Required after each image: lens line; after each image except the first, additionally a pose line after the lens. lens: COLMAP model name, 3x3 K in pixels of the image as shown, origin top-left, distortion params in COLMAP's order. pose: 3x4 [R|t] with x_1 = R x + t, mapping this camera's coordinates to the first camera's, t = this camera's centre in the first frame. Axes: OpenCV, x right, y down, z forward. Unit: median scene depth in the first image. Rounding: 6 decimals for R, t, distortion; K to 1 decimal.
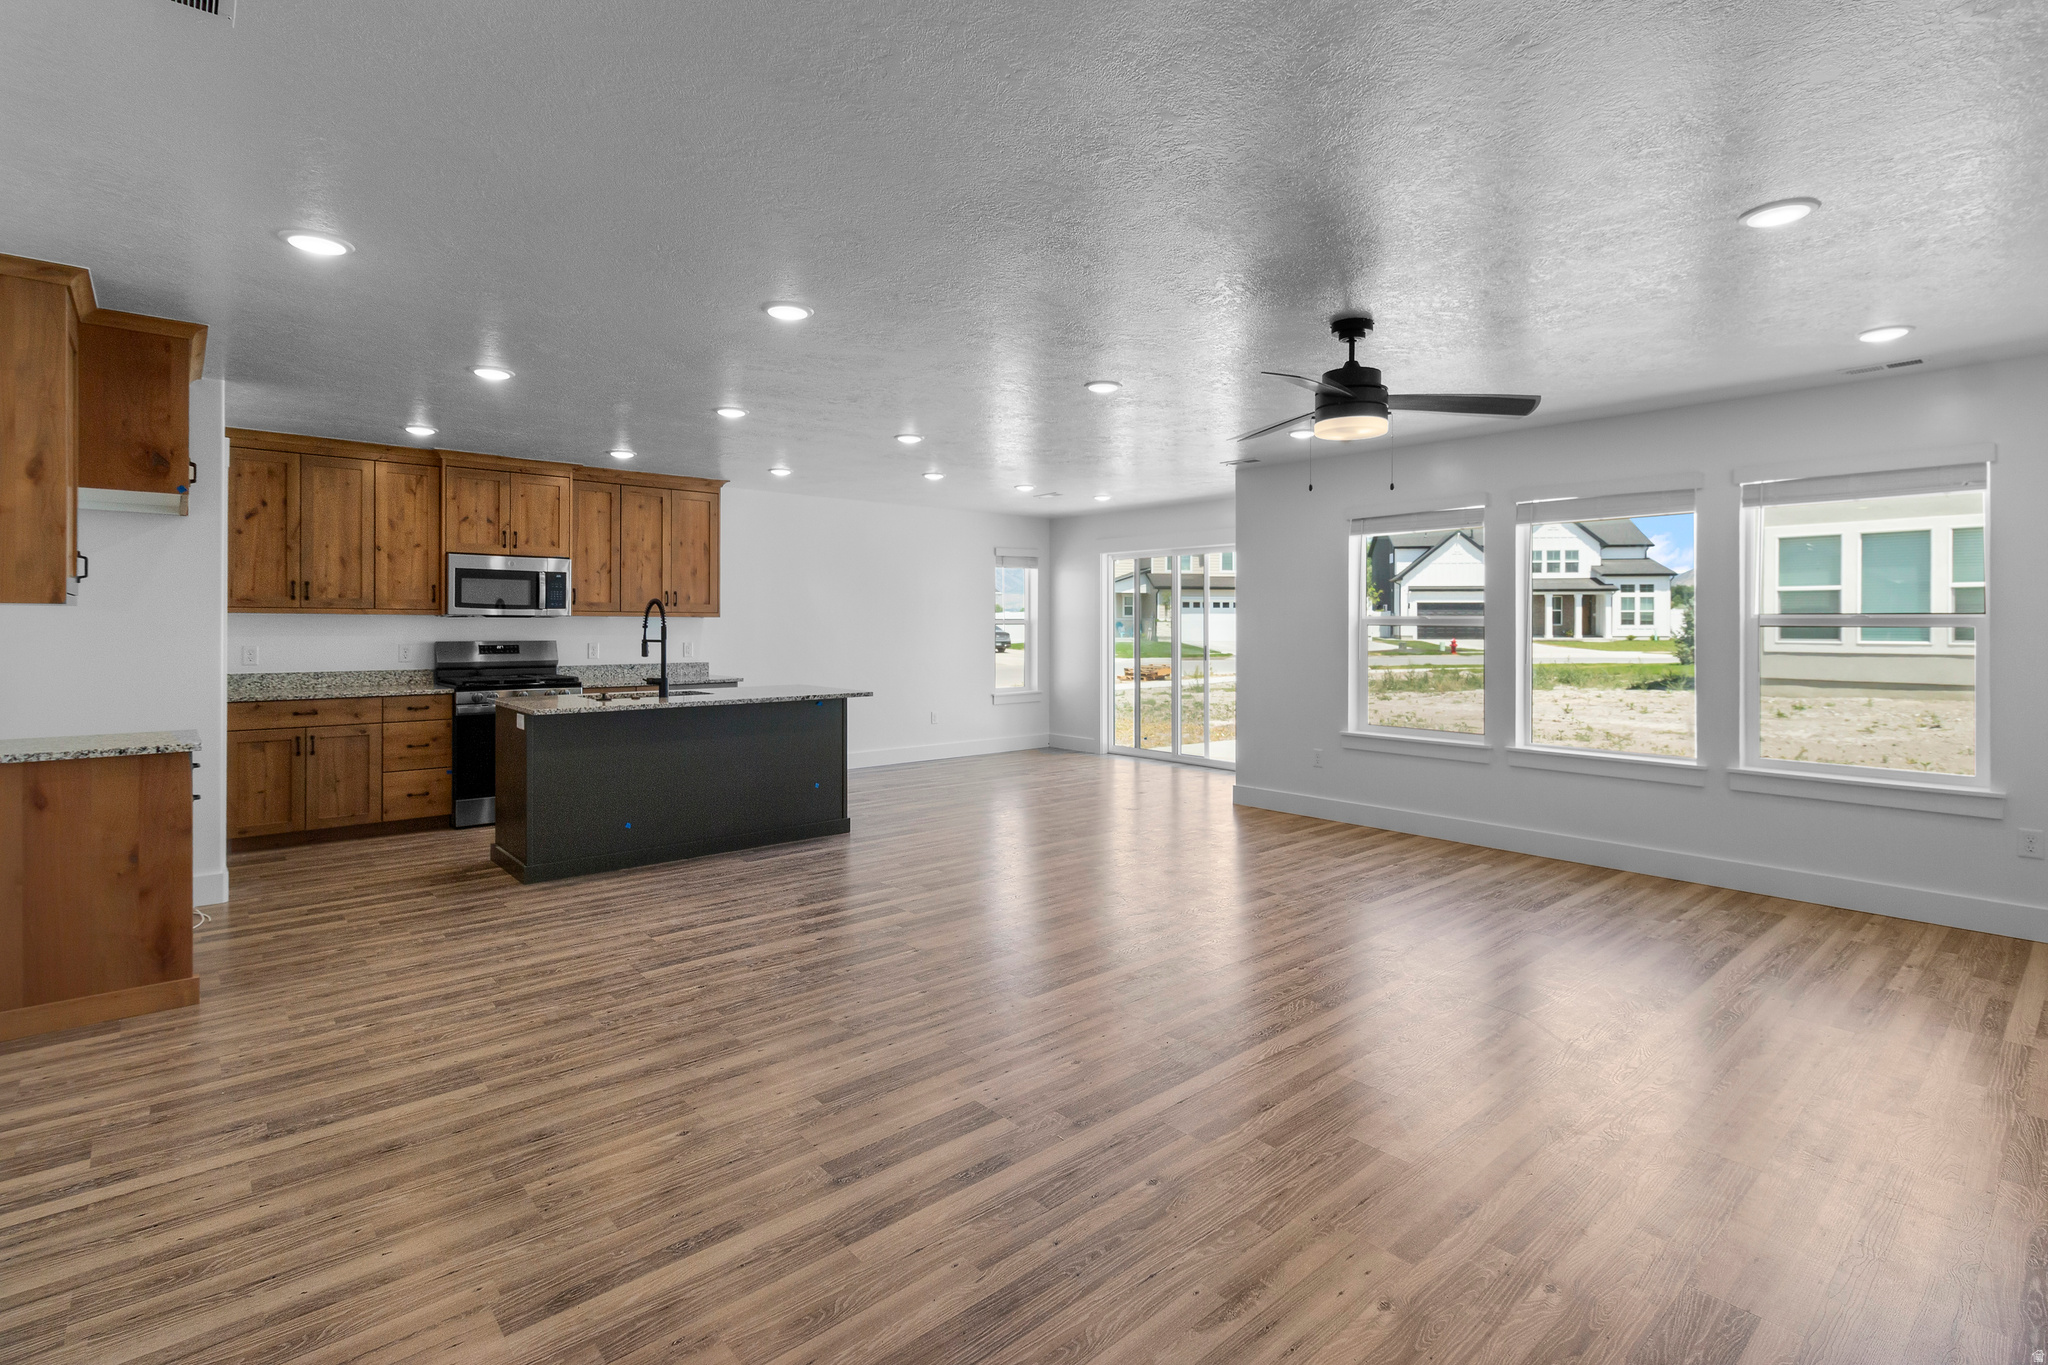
lens RADIAL K [[976.8, 0, 1024.3], [0, 976.8, 623.2], [0, 0, 1]] dist [0.005132, 0.000481]
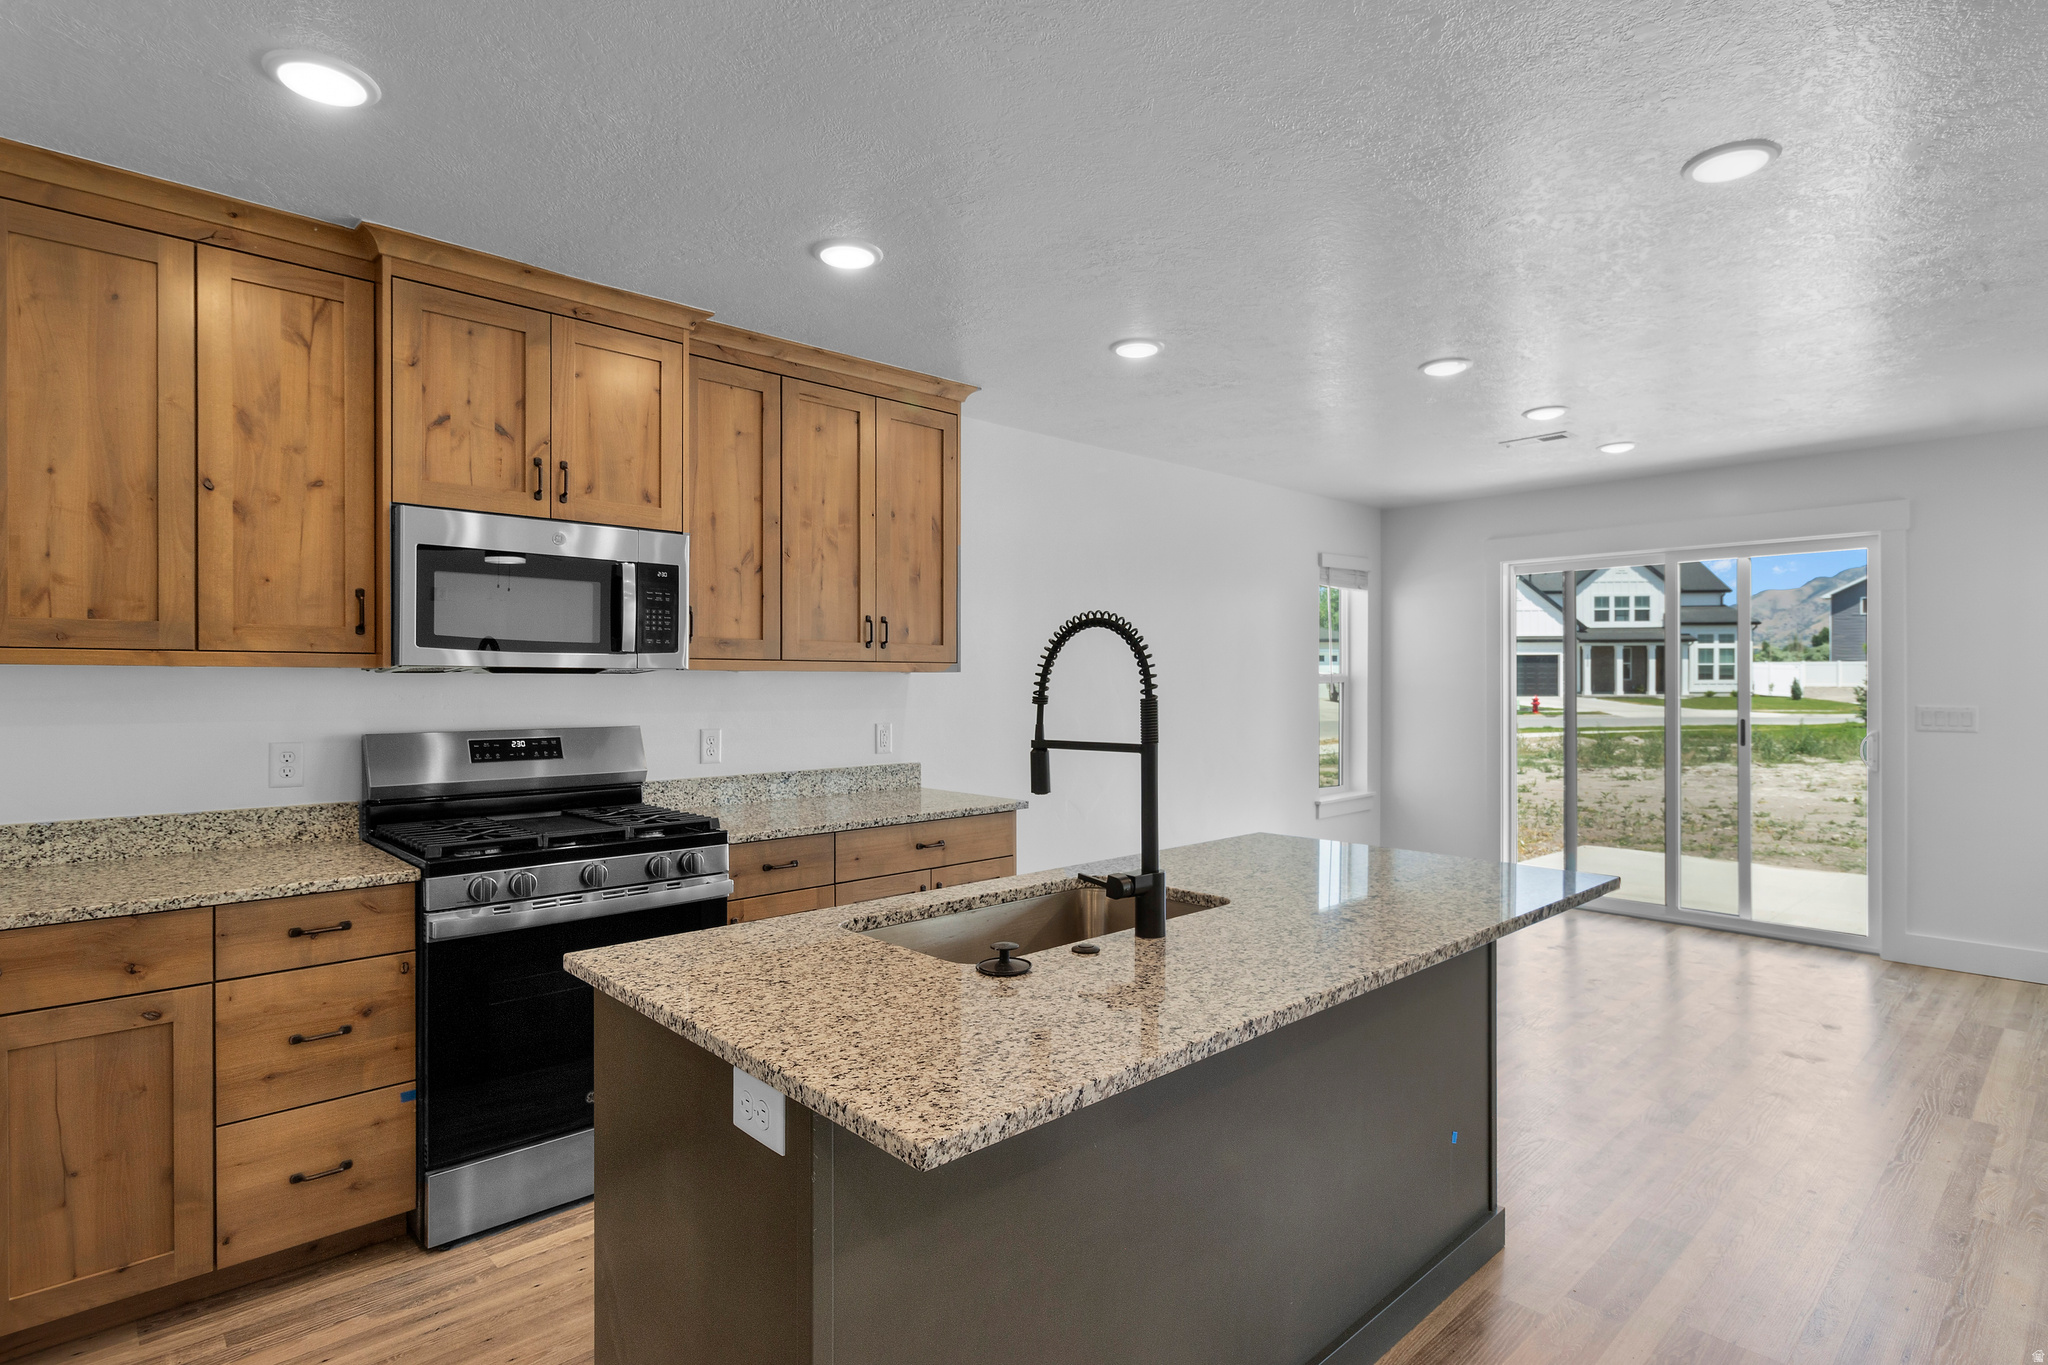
lens RADIAL K [[1047.9, 0, 1024.0], [0, 1047.9, 682.5], [0, 0, 1]] dist [-0.000136, 0.000038]
pose [[0.999279, -0.003301, 0.037828, -0.352812], [0.003194, 0.999991, 0.002880, -0.002875], [-0.037837, -0.002757, 0.999280, 0.569562]]
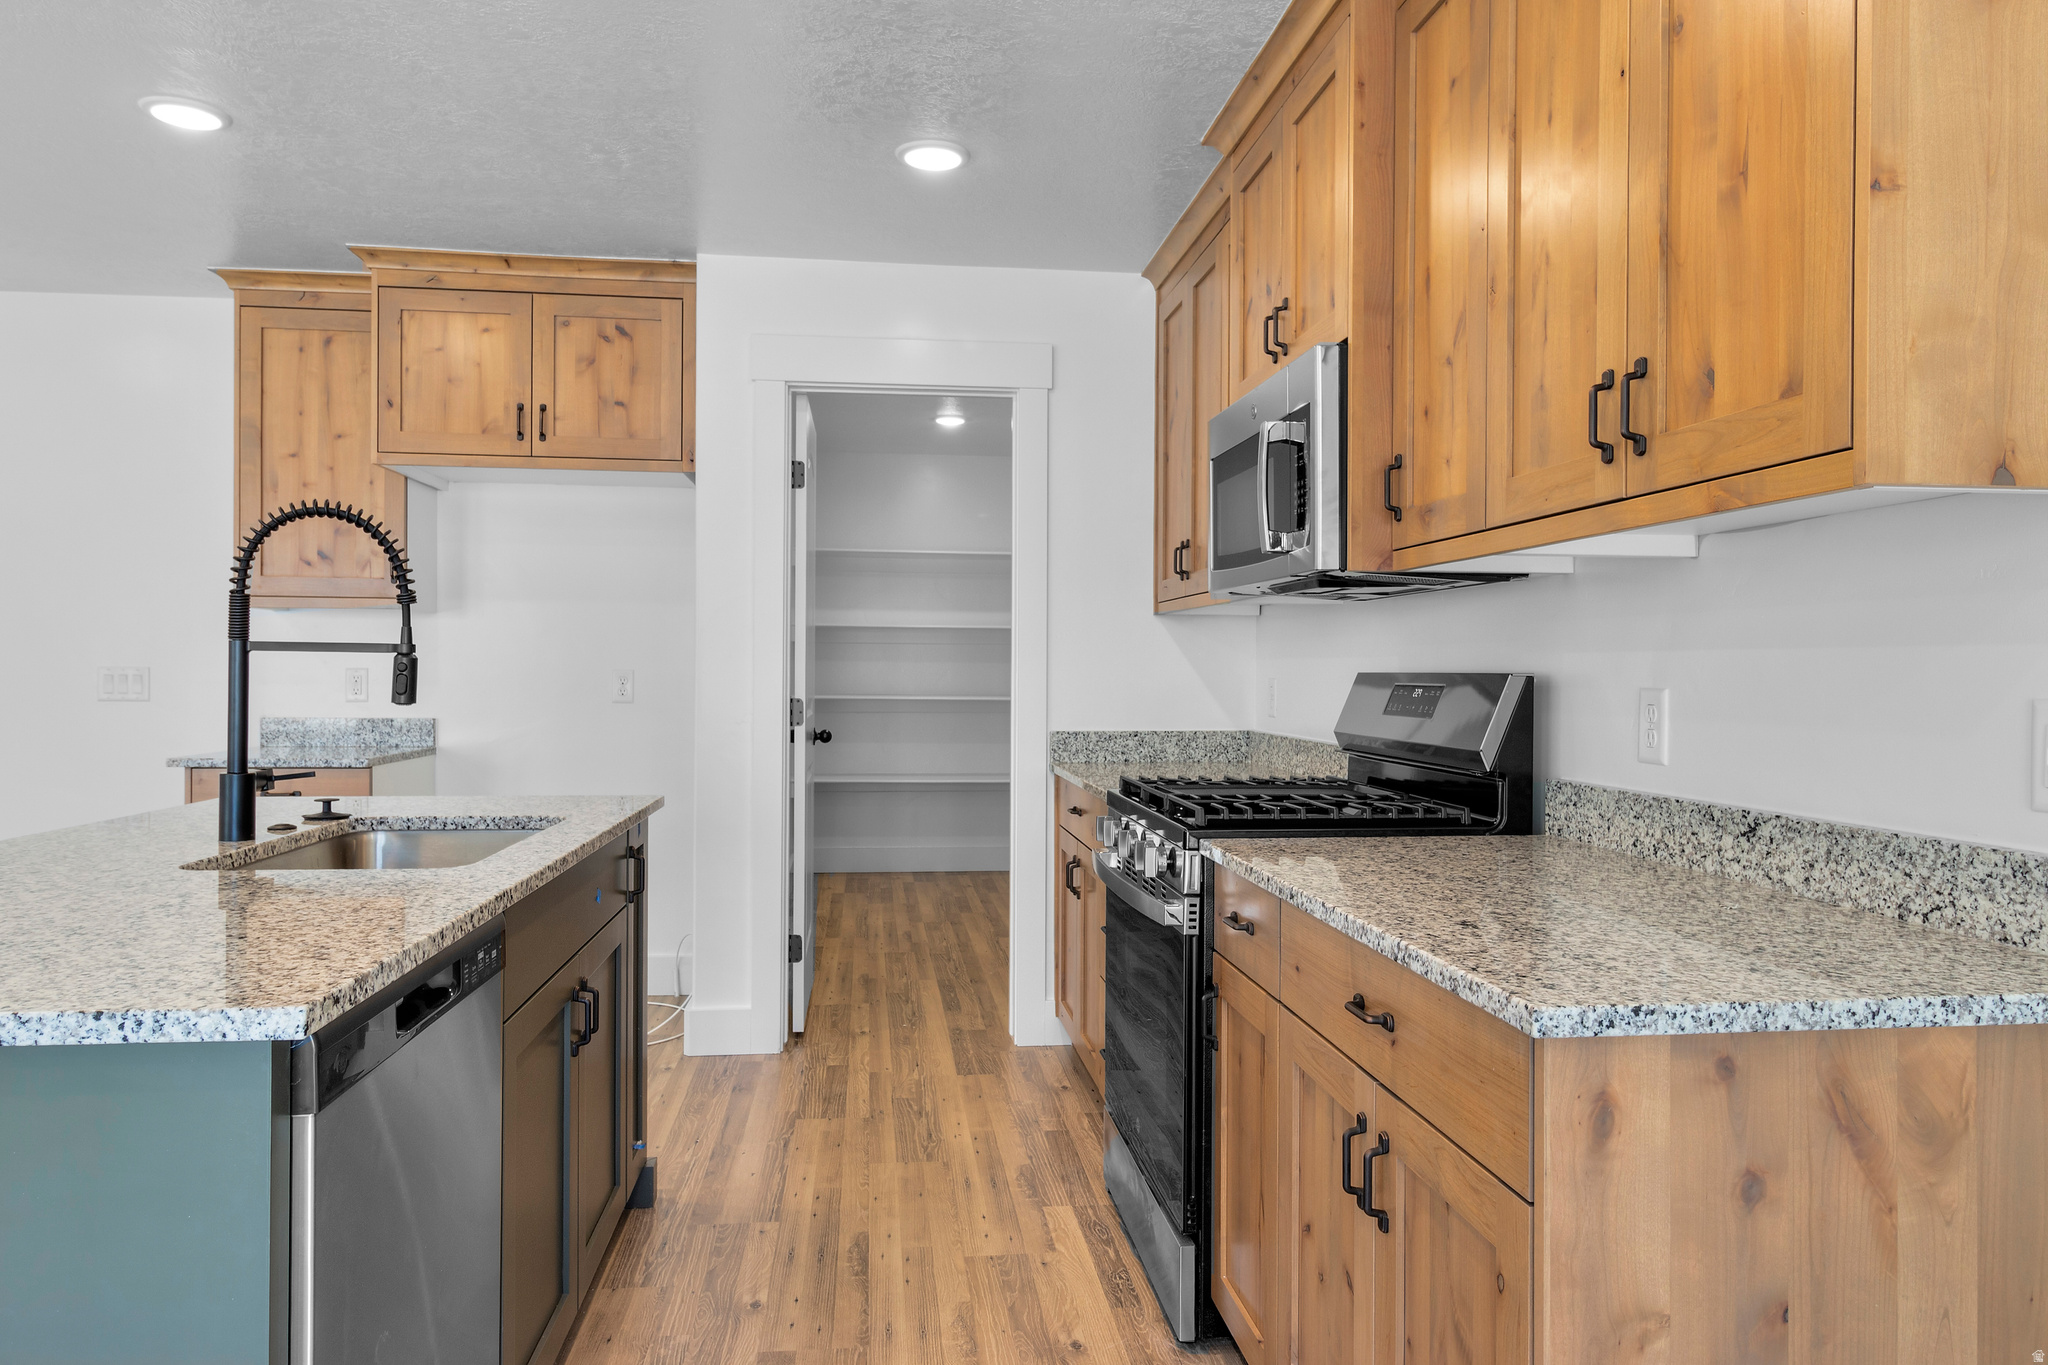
lens RADIAL K [[1333.4, 0, 1024.0], [0, 1333.4, 682.5], [0, 0, 1]] dist [0.000933, 0.000090]
pose [[-0.555931, 0.001965, -0.831226, -0.144023], [-0.008857, 0.999926, 0.008288, 0.019961], [0.831181, 0.011970, -0.555872, 1.183786]]
